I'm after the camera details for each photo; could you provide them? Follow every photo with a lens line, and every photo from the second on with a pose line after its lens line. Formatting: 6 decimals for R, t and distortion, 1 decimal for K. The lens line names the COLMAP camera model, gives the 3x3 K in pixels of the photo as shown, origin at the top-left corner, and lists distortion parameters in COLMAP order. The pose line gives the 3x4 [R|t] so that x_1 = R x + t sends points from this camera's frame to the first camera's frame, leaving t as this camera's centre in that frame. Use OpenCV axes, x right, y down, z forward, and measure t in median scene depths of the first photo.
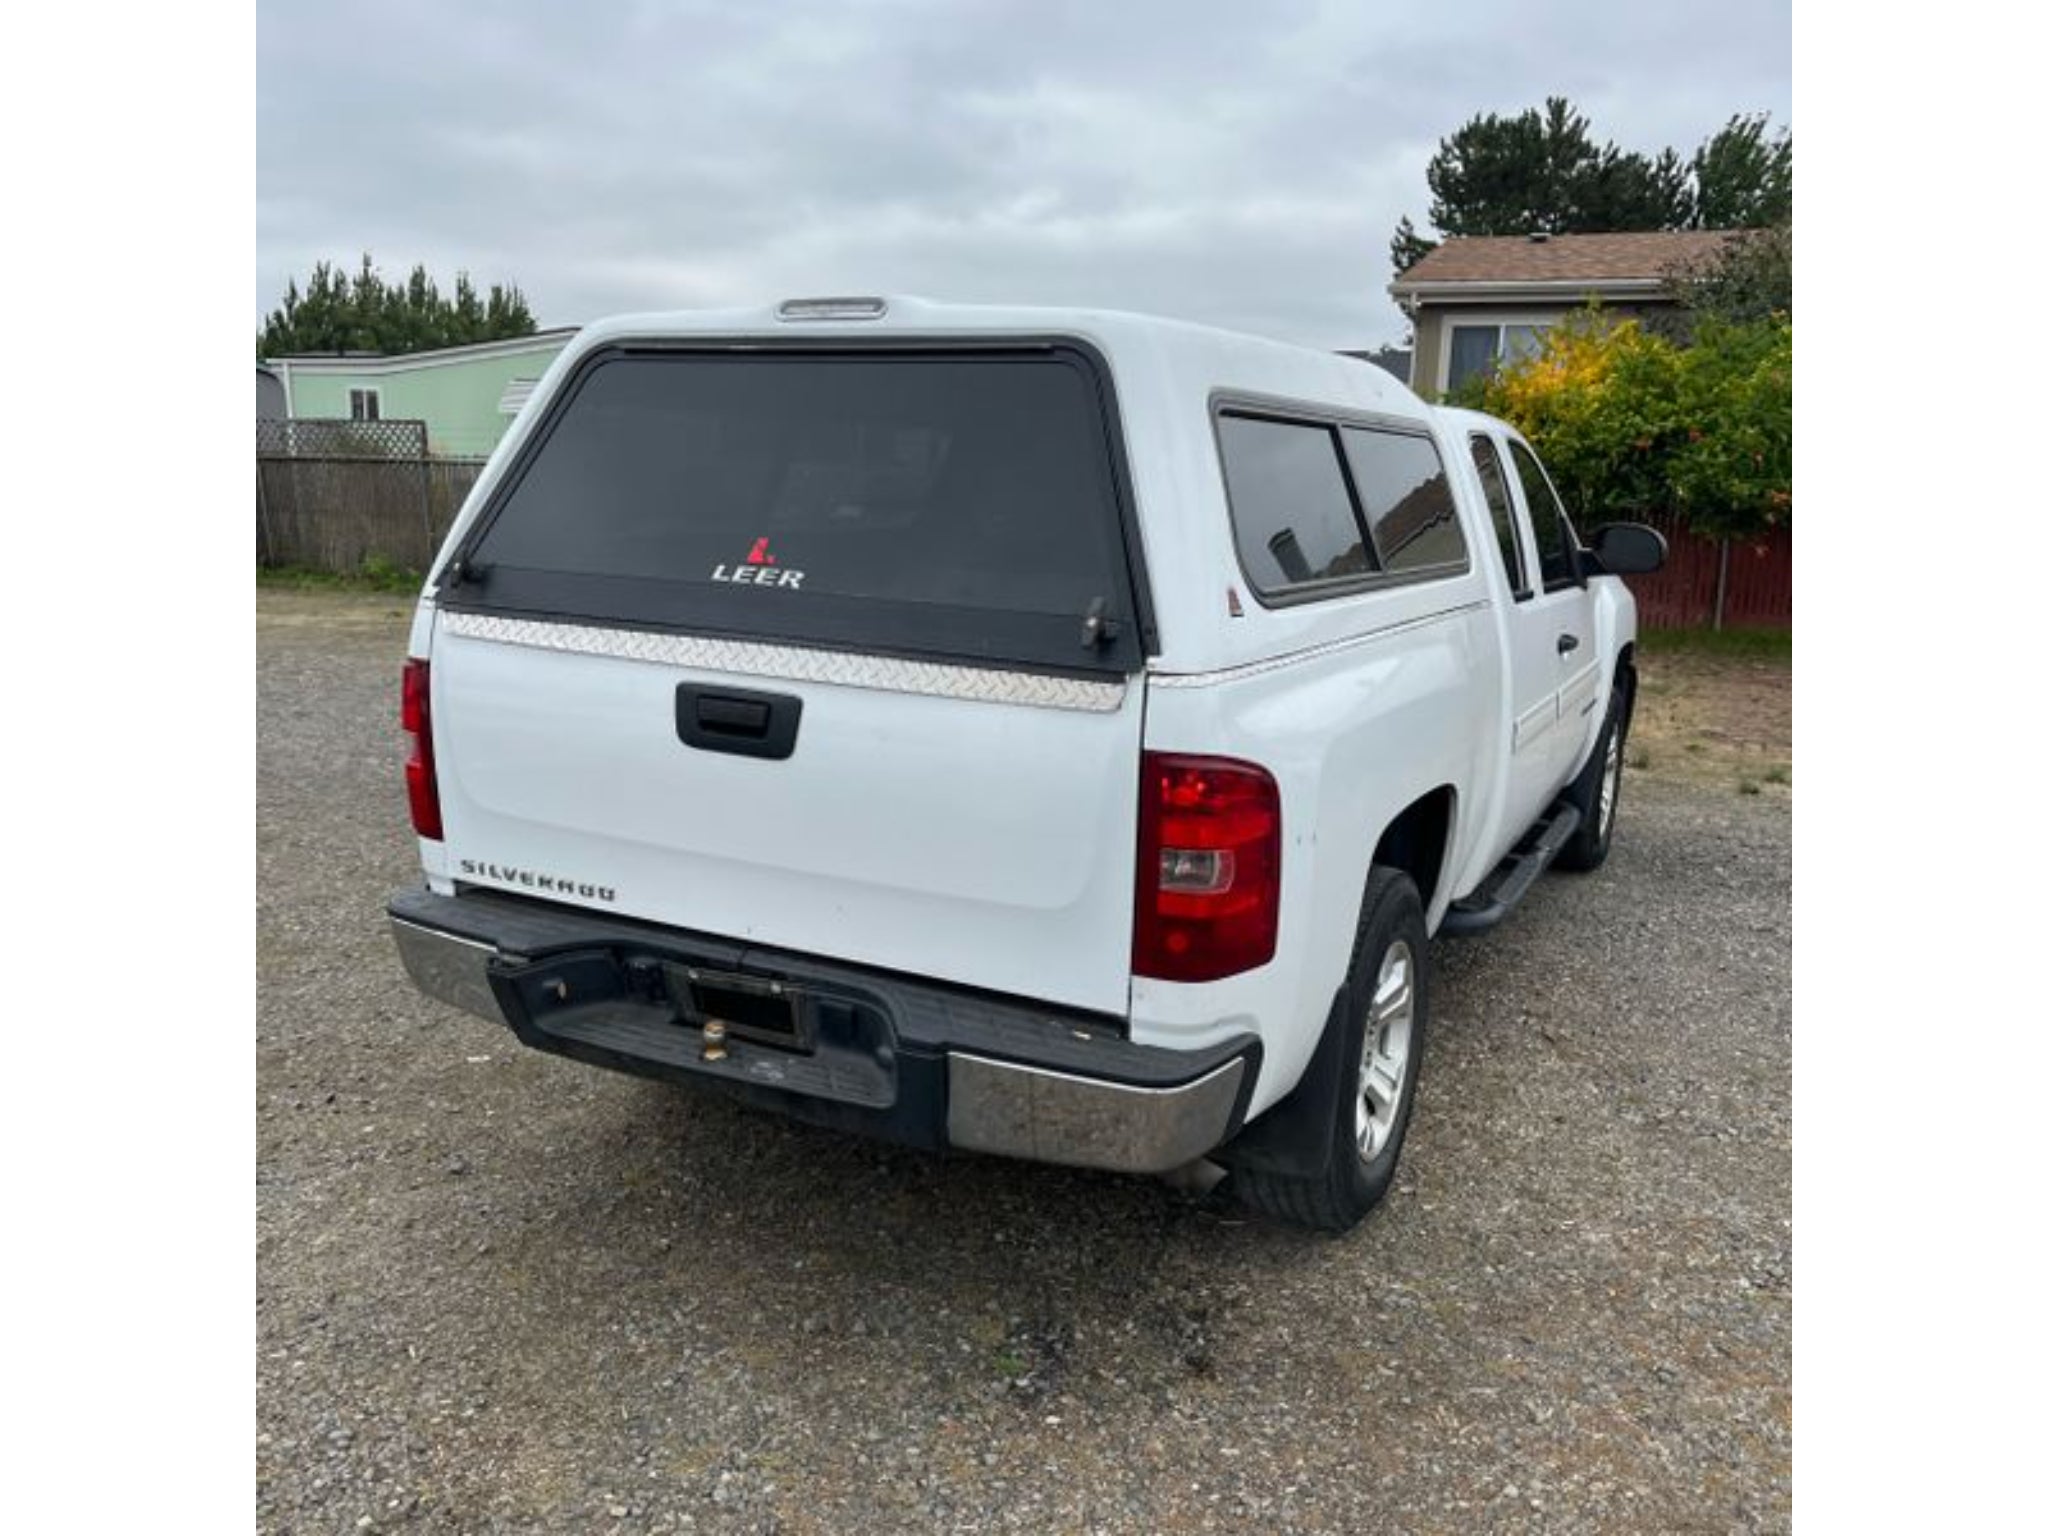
lens RADIAL K [[1549.5, 0, 1024.5], [0, 1549.5, 779.9], [0, 0, 1]] dist [0.058295, -0.071755]
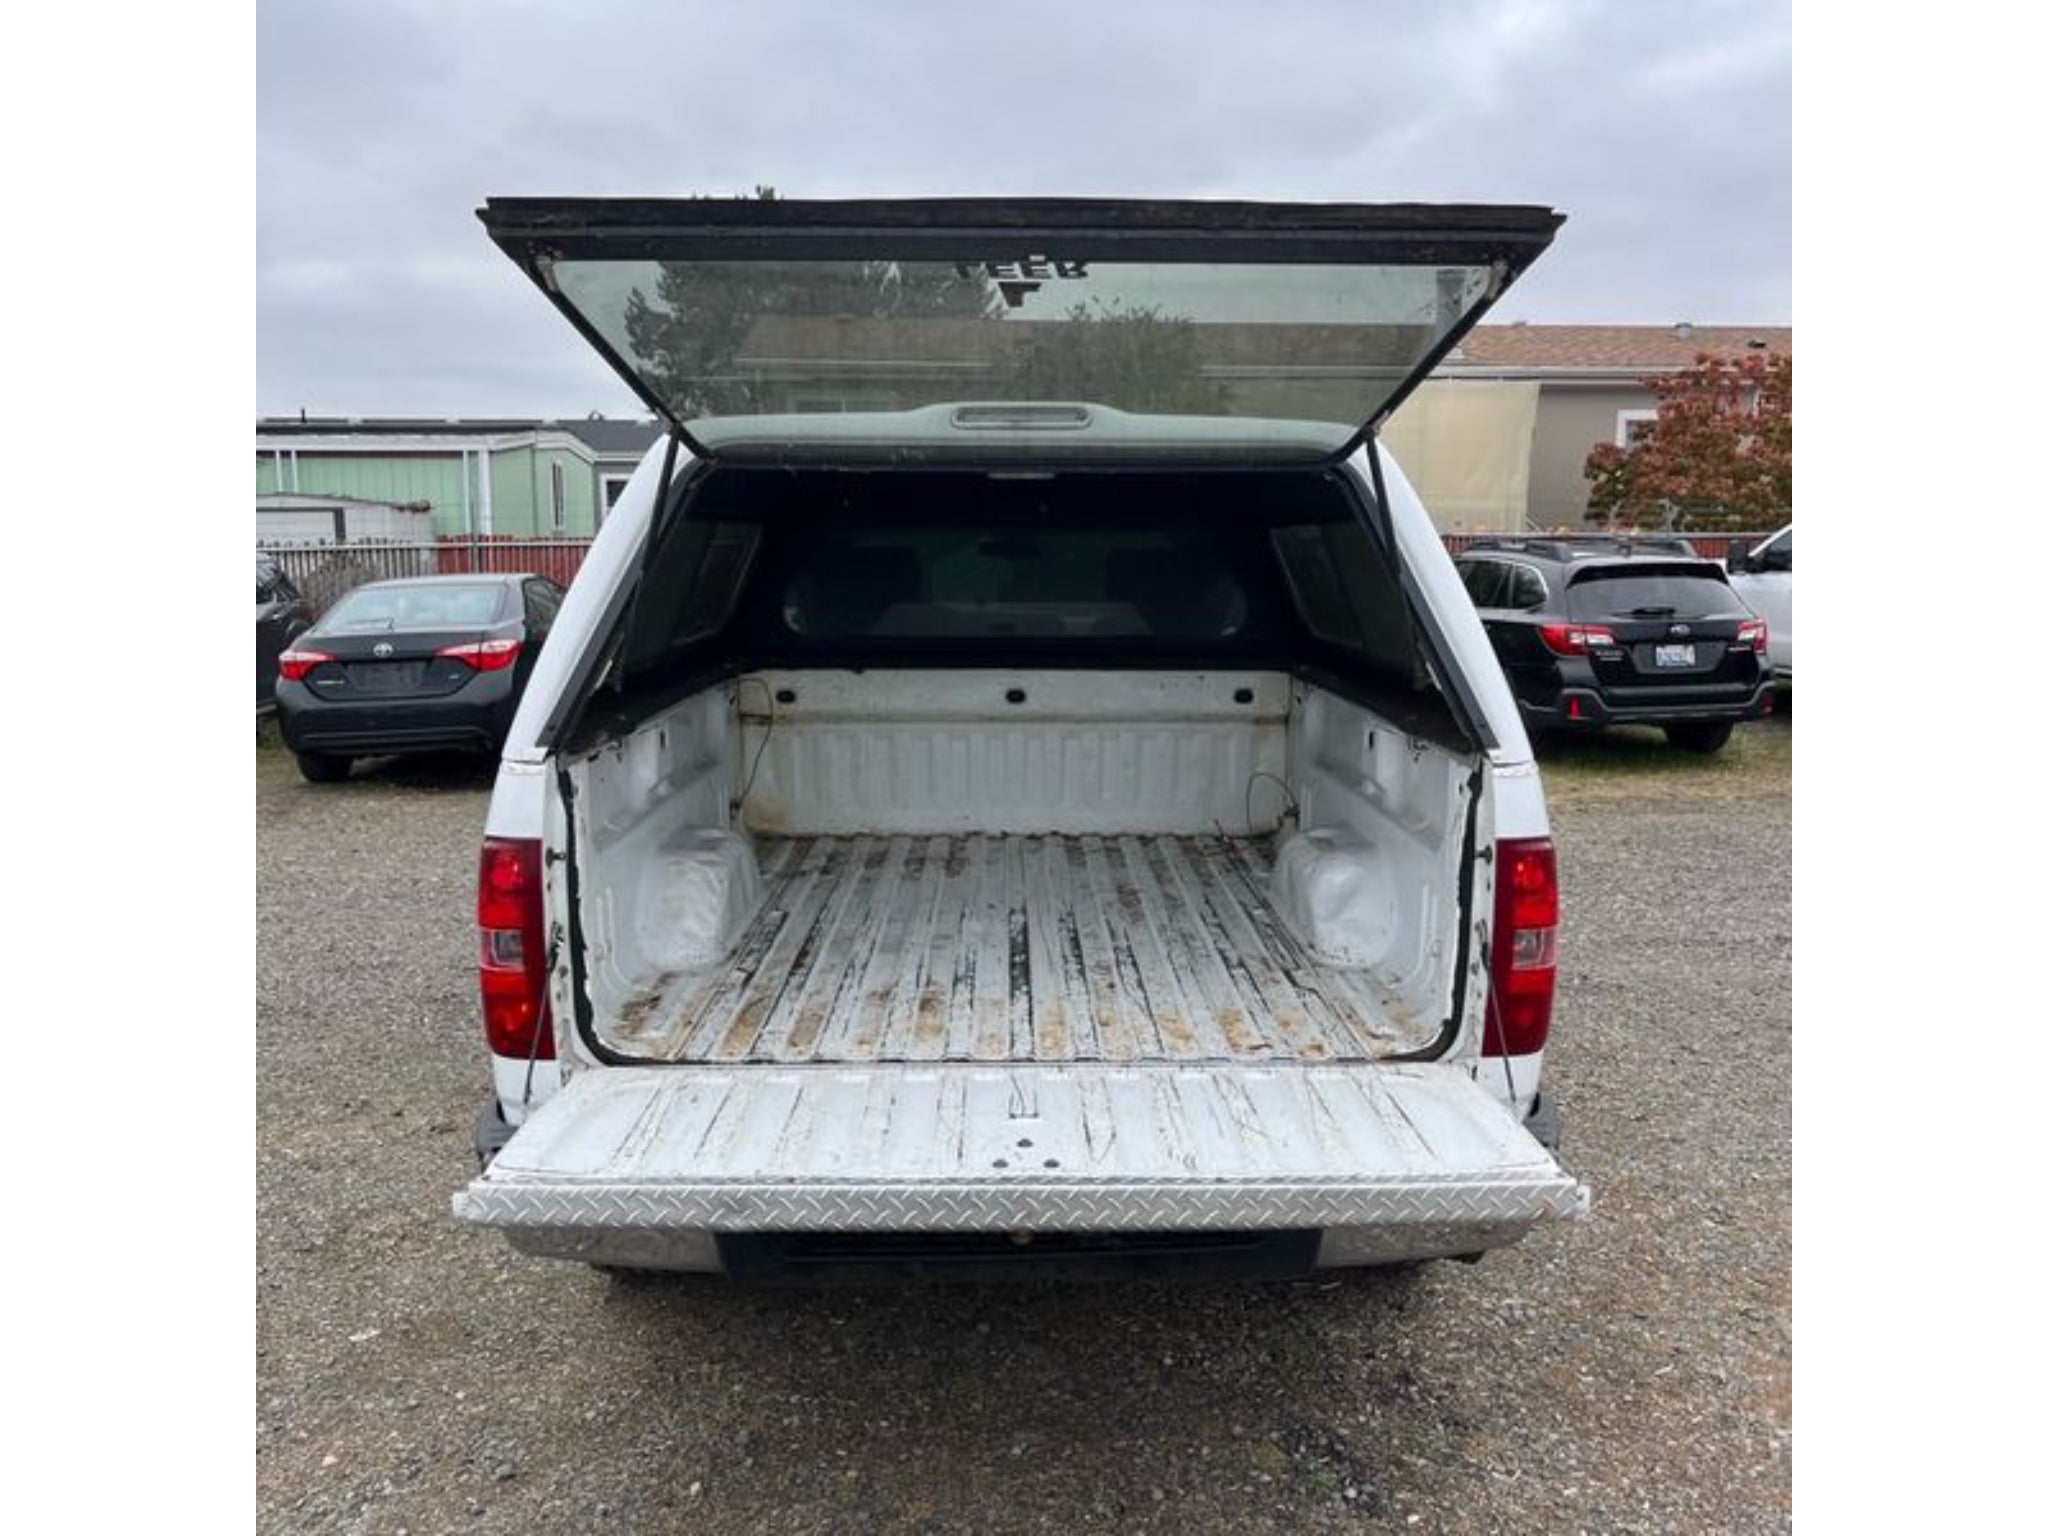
lens RADIAL K [[1546.5, 0, 1037.8], [0, 1546.5, 757.3], [0, 0, 1]] dist [0.037289, 0.001353]
pose [[0.877451, -0.098506, 0.469443, -0.551192], [0.122903, 0.992185, -0.021527, -0.072329], [-0.463654, 0.076585, 0.882700, 0.174015]]
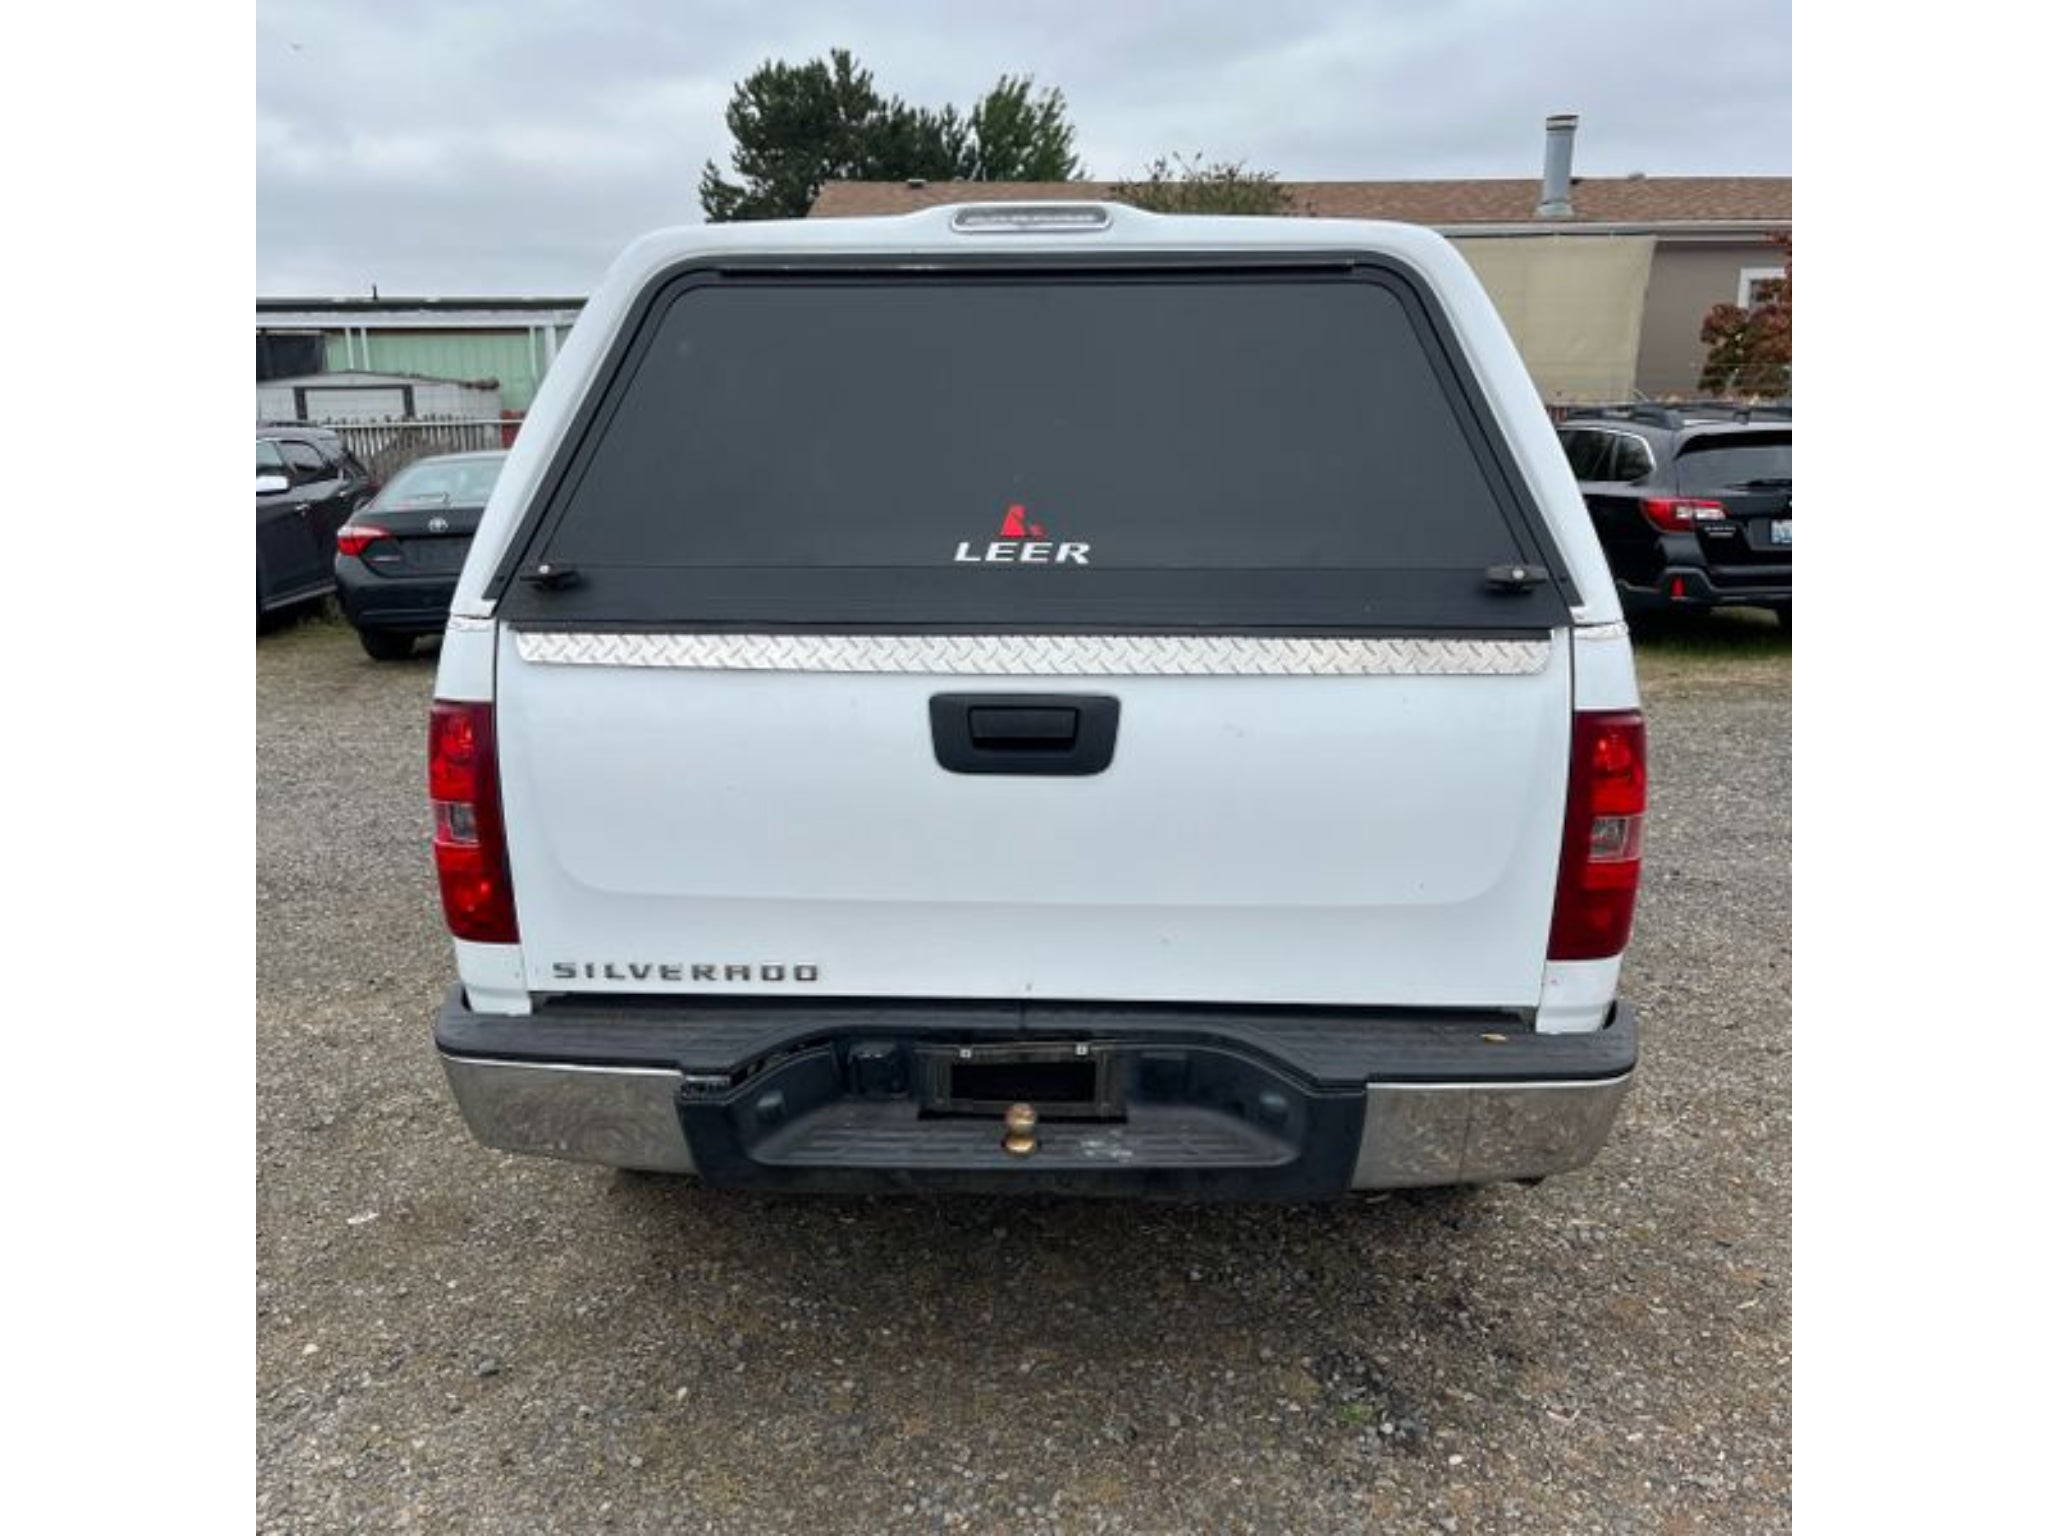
lens RADIAL K [[1550.4, 0, 1006.0], [0, 1550.4, 771.6], [0, 0, 1]] dist [0.035247, -0.000544]
pose [[0.909536, -0.126528, 0.395897, -0.474757], [0.116024, 0.991963, 0.050475, -0.055573], [-0.399102, 0.000025, 0.916907, 0.245126]]
